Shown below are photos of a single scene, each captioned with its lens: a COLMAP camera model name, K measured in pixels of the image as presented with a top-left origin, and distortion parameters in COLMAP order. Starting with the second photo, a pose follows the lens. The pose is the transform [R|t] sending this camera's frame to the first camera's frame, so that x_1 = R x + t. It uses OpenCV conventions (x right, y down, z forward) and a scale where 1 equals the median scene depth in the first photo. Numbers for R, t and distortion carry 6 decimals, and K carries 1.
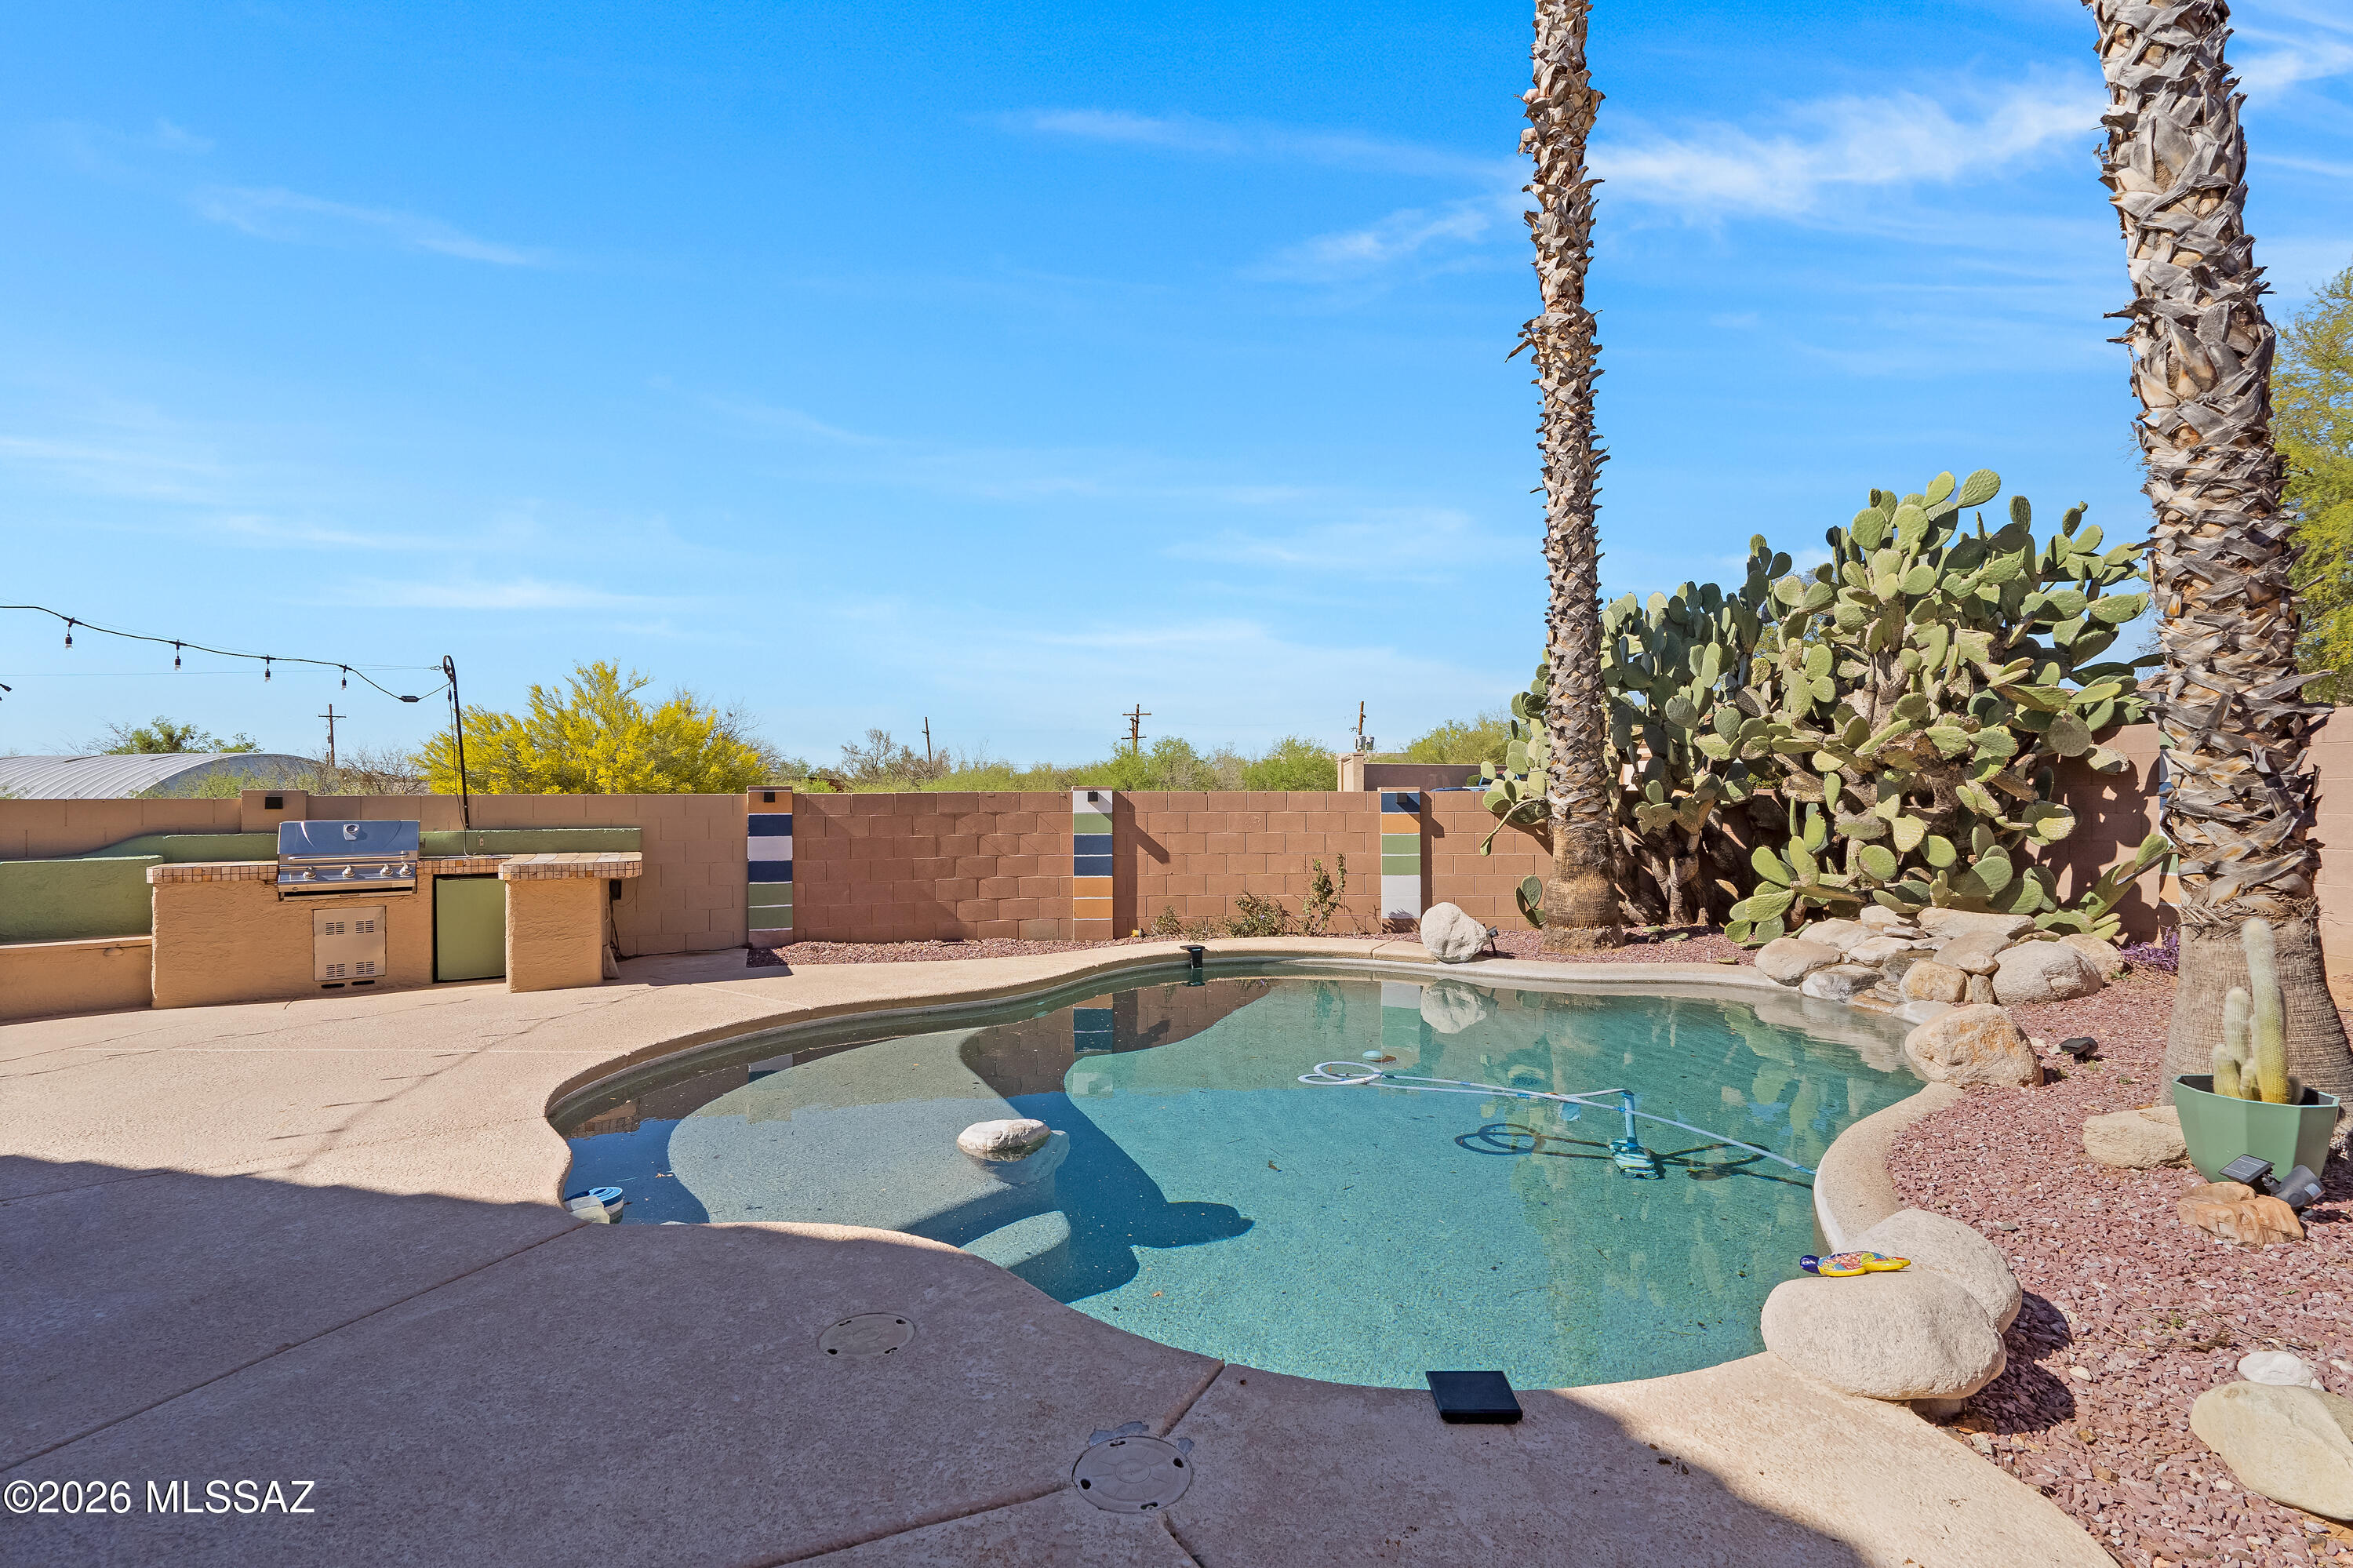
lens RADIAL K [[1075.2, 0, 1159.6], [0, 1075.2, 795.7], [0, 0, 1]] dist [-0.004771, 0.002197]
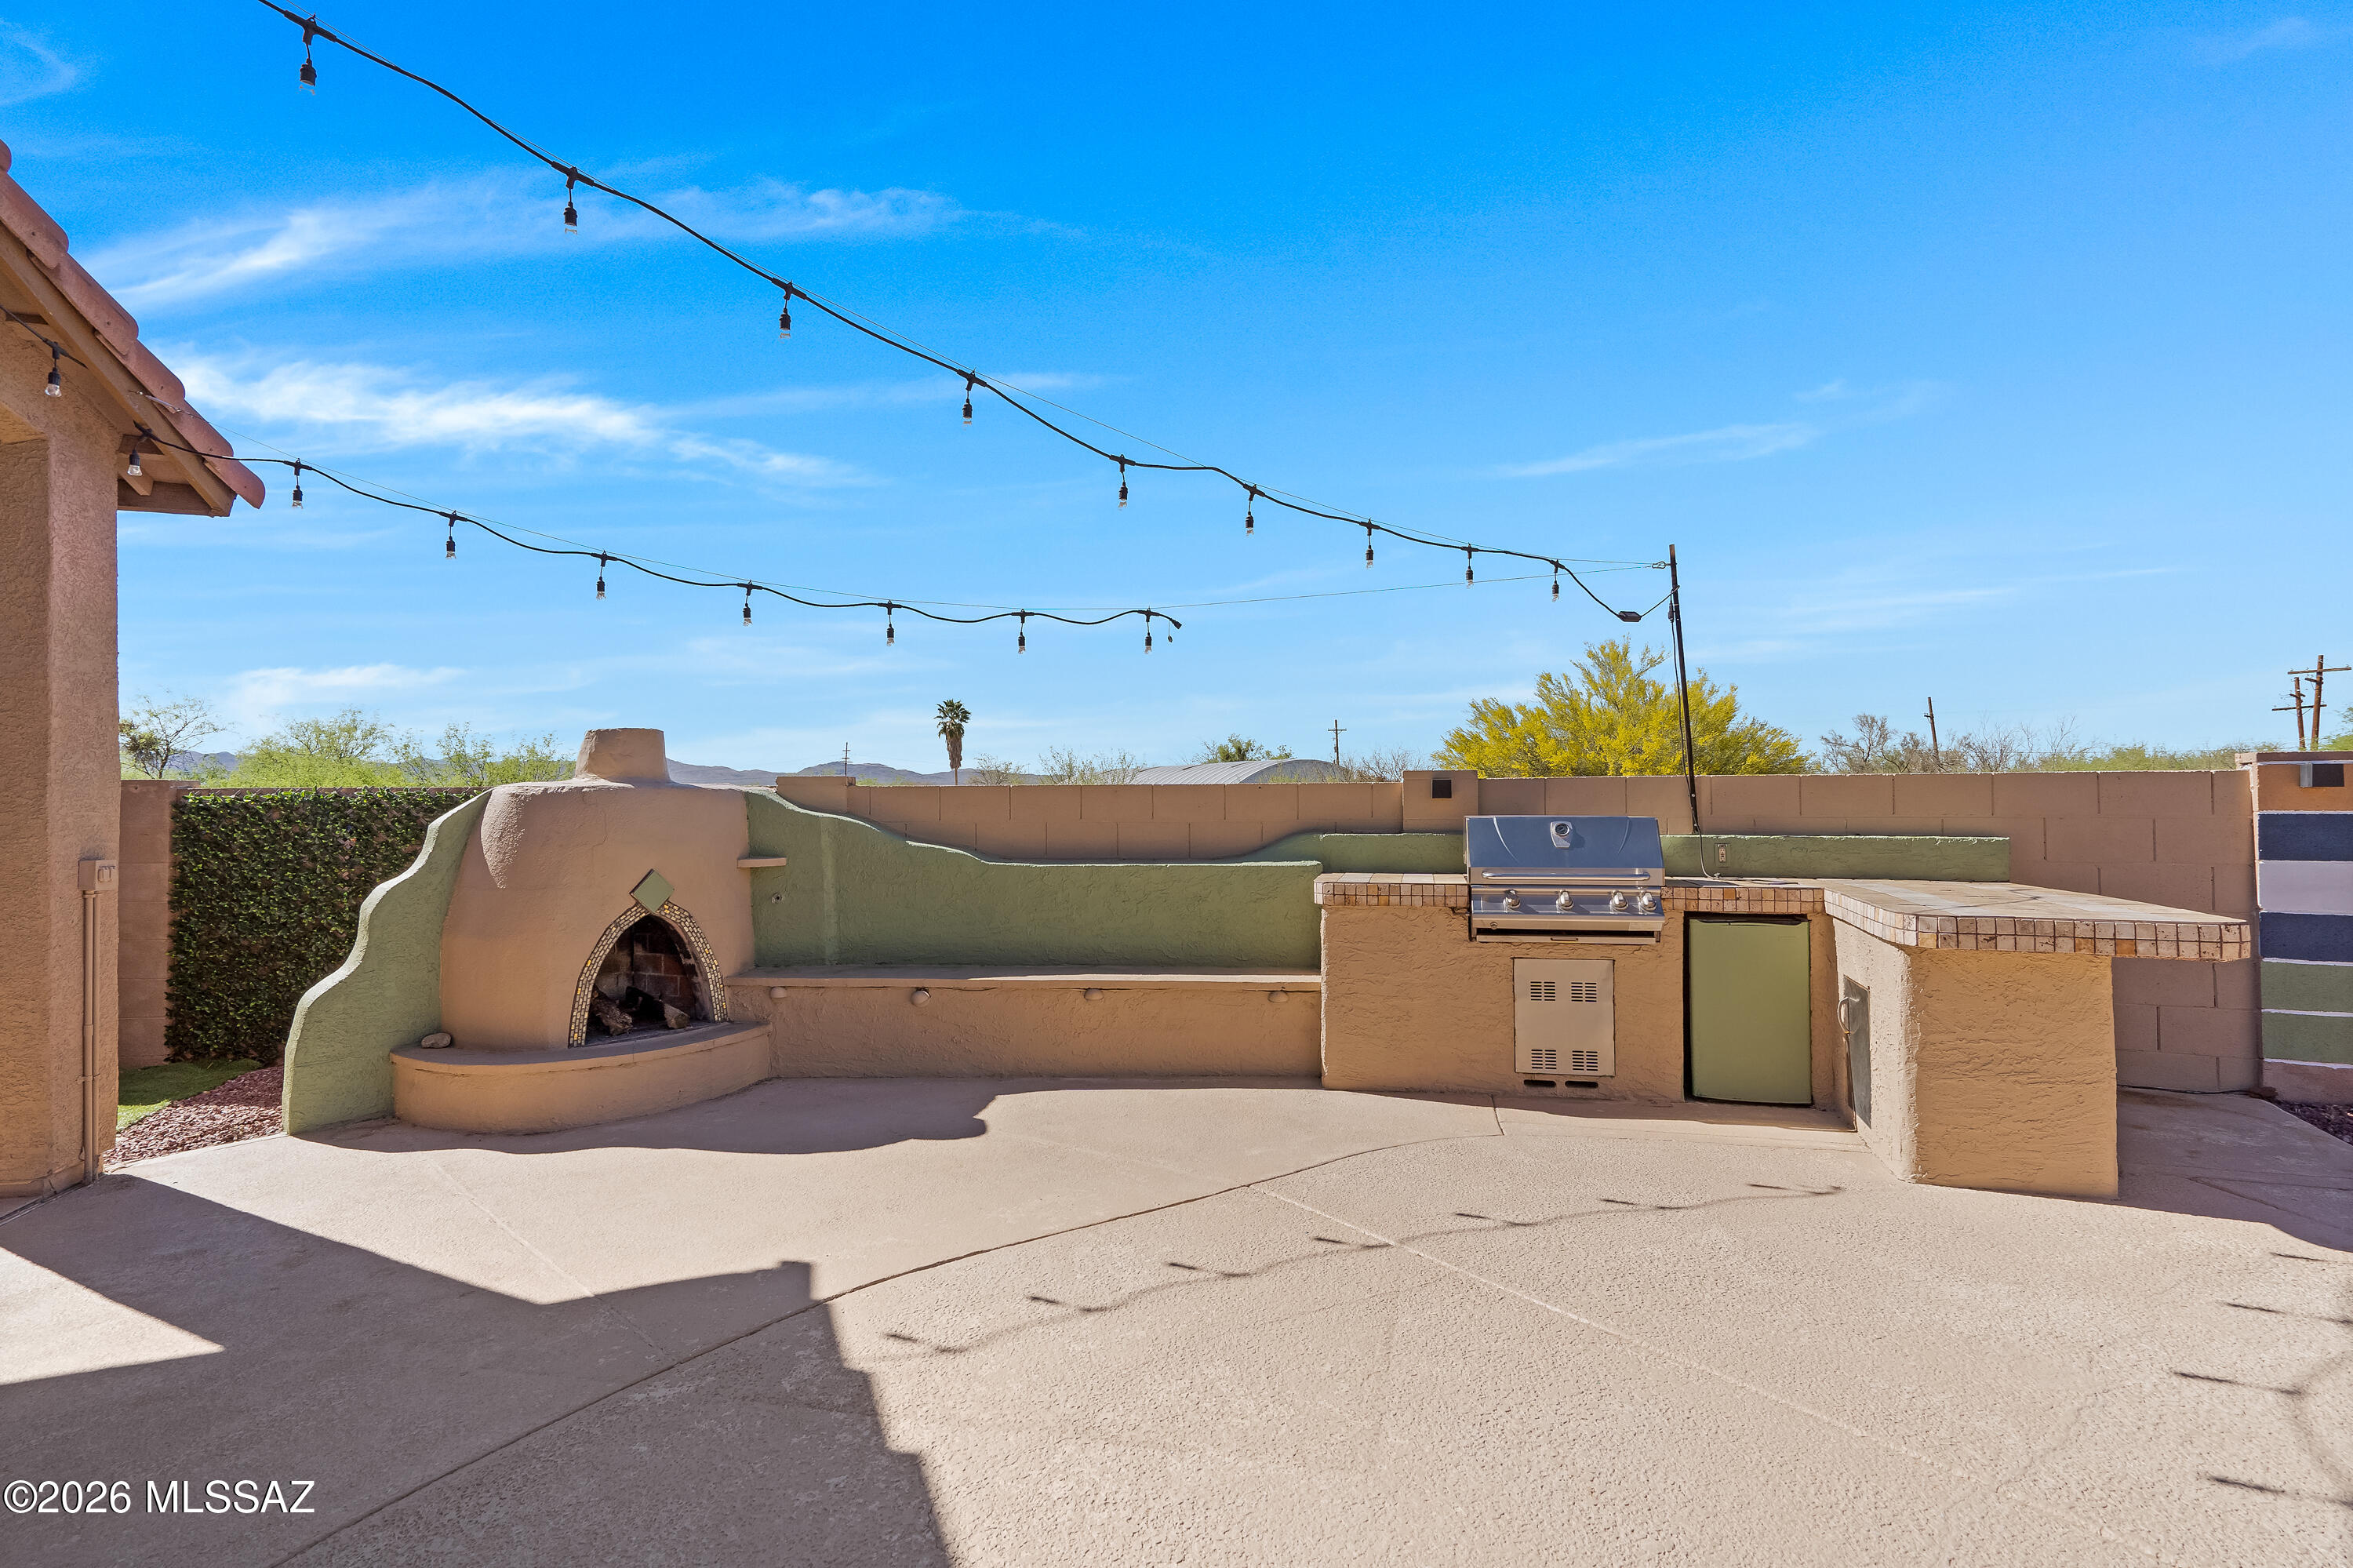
lens RADIAL K [[1075.2, 0, 1176.8], [0, 1075.2, 794.3], [0, 0, 1]] dist [-0.004771, 0.002197]
pose [[0.700049, -0.004144, -0.714083, -0.466265], [0.002367, 0.999991, -0.003484, 0.012612], [0.714091, 0.000749, 0.700053, 0.411968]]
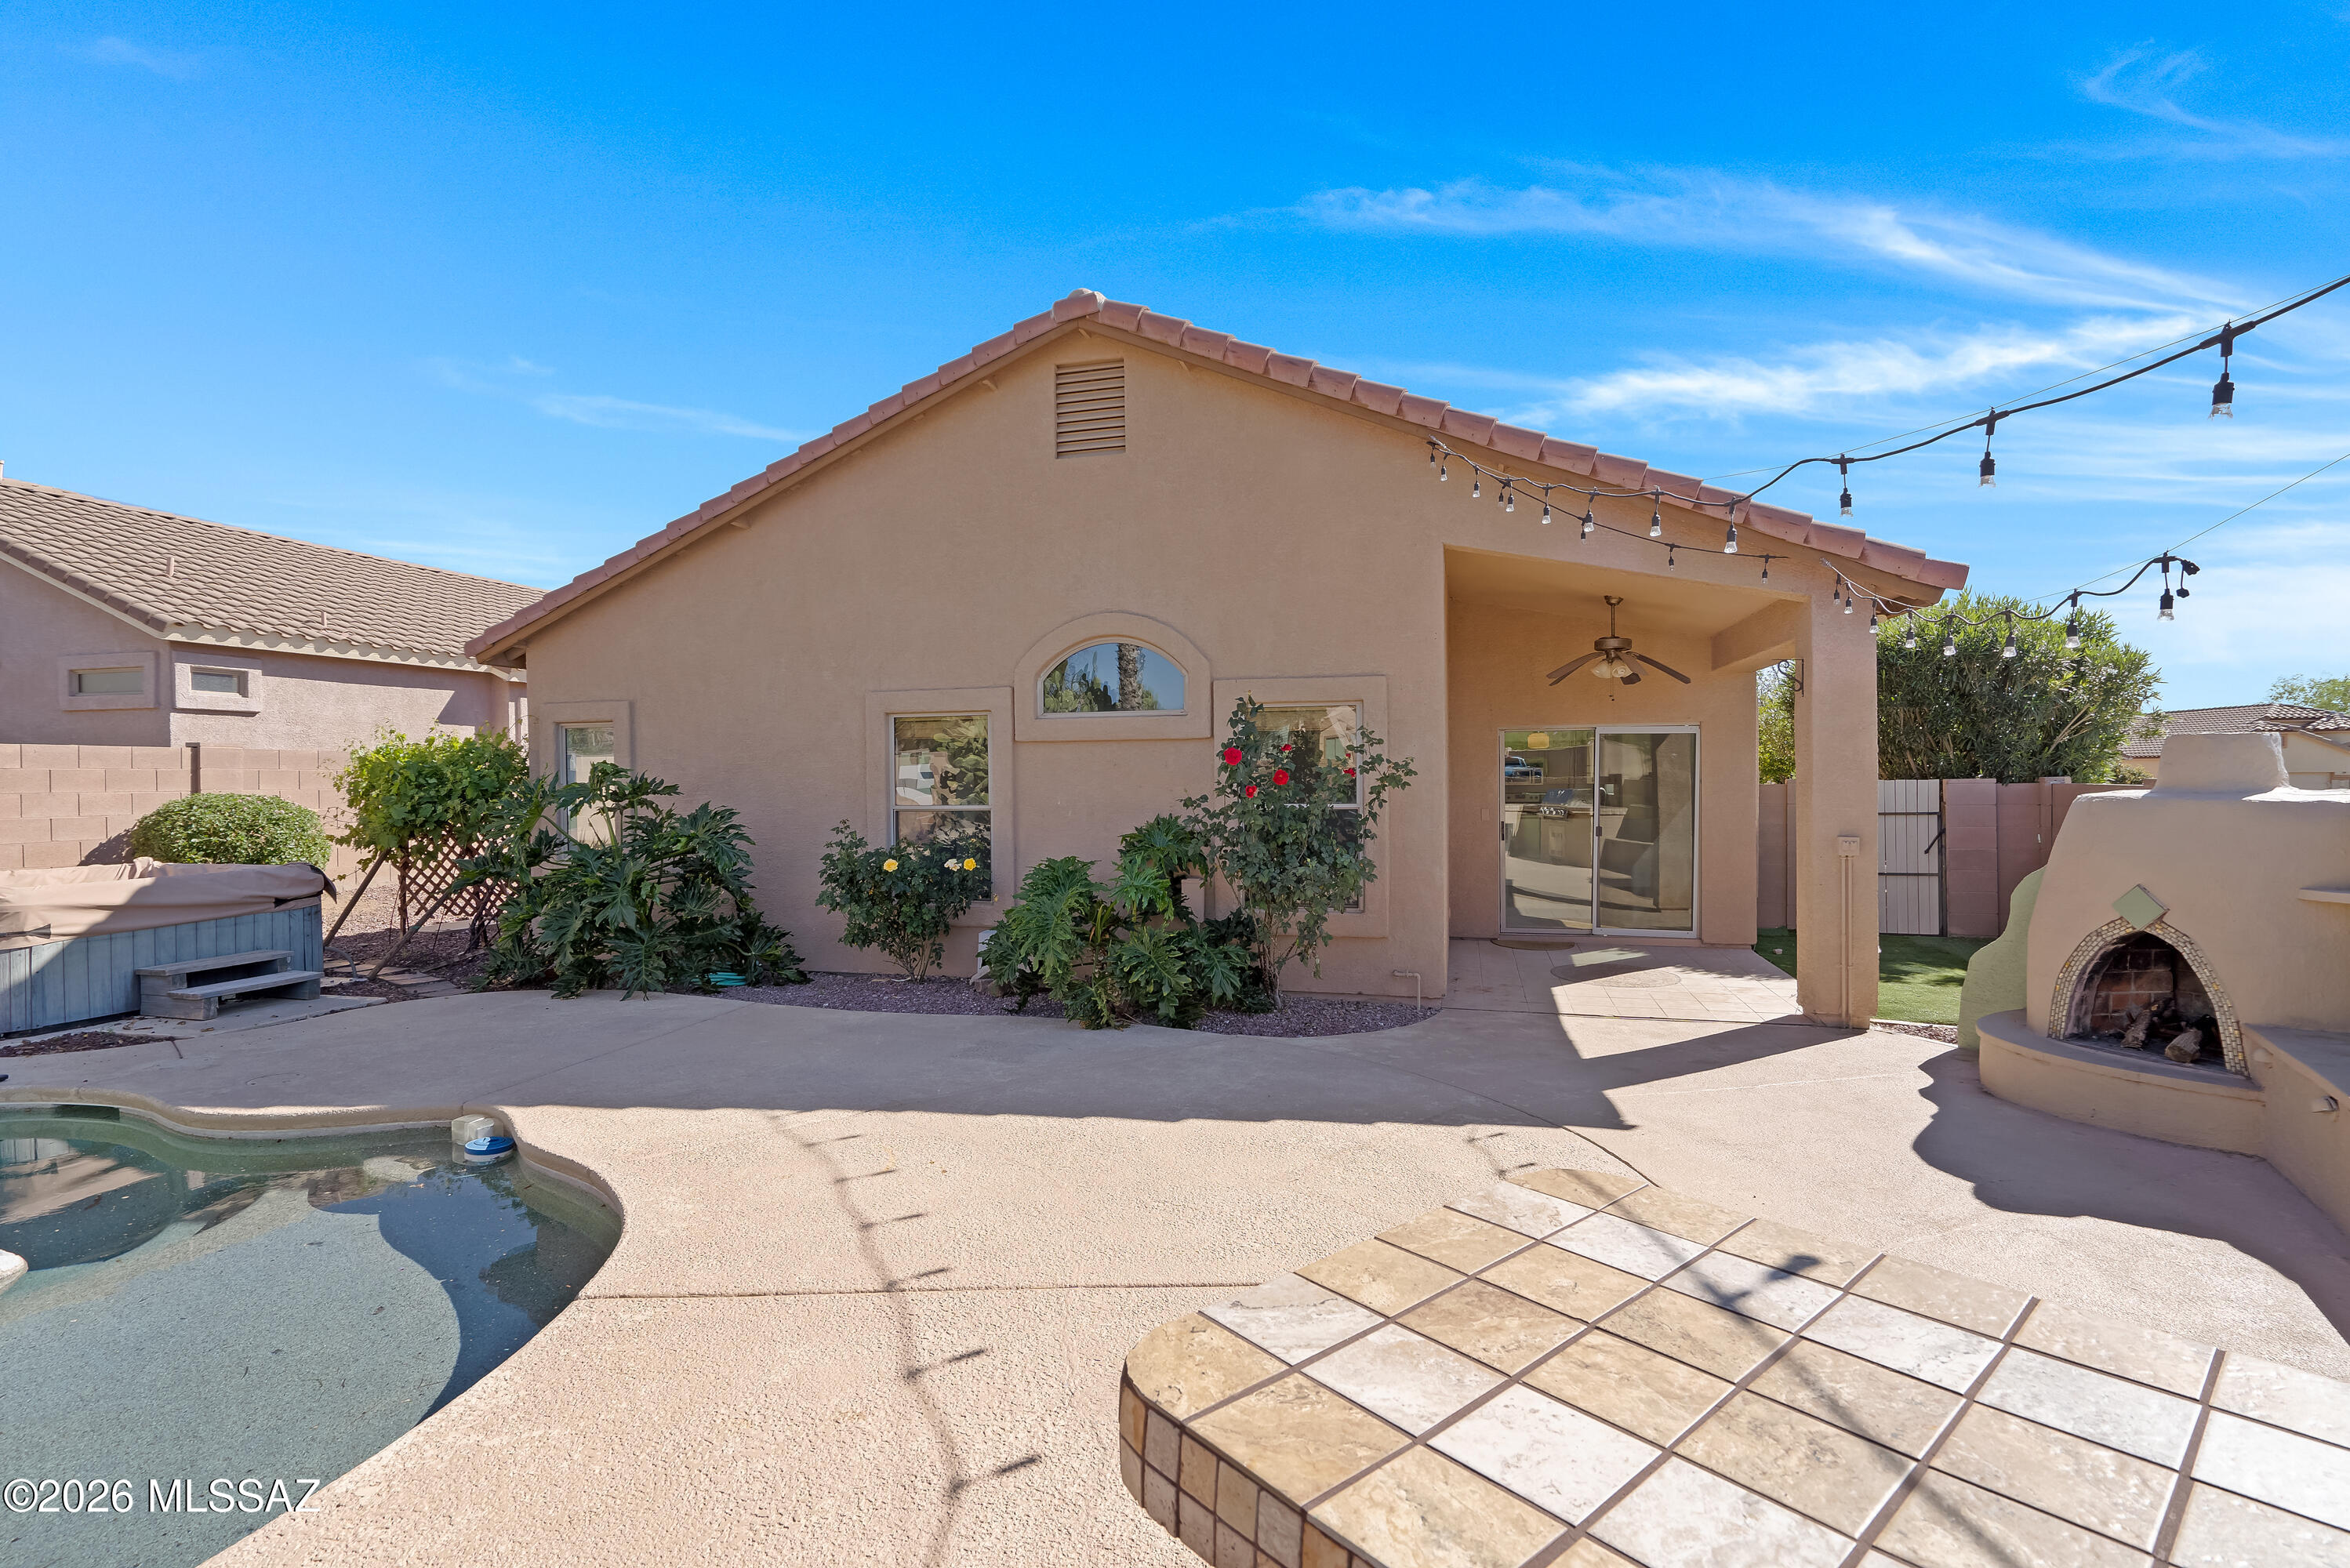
lens RADIAL K [[1073.7, 0, 1162.2], [0, 1073.7, 795.4], [0, 0, 1]] dist [-0.004771, 0.002197]
pose [[-0.963678, 0.014210, -0.266690, -0.442173], [0.008944, 0.999740, 0.020951, -0.015079], [0.266918, 0.017805, -0.963555, 1.101768]]
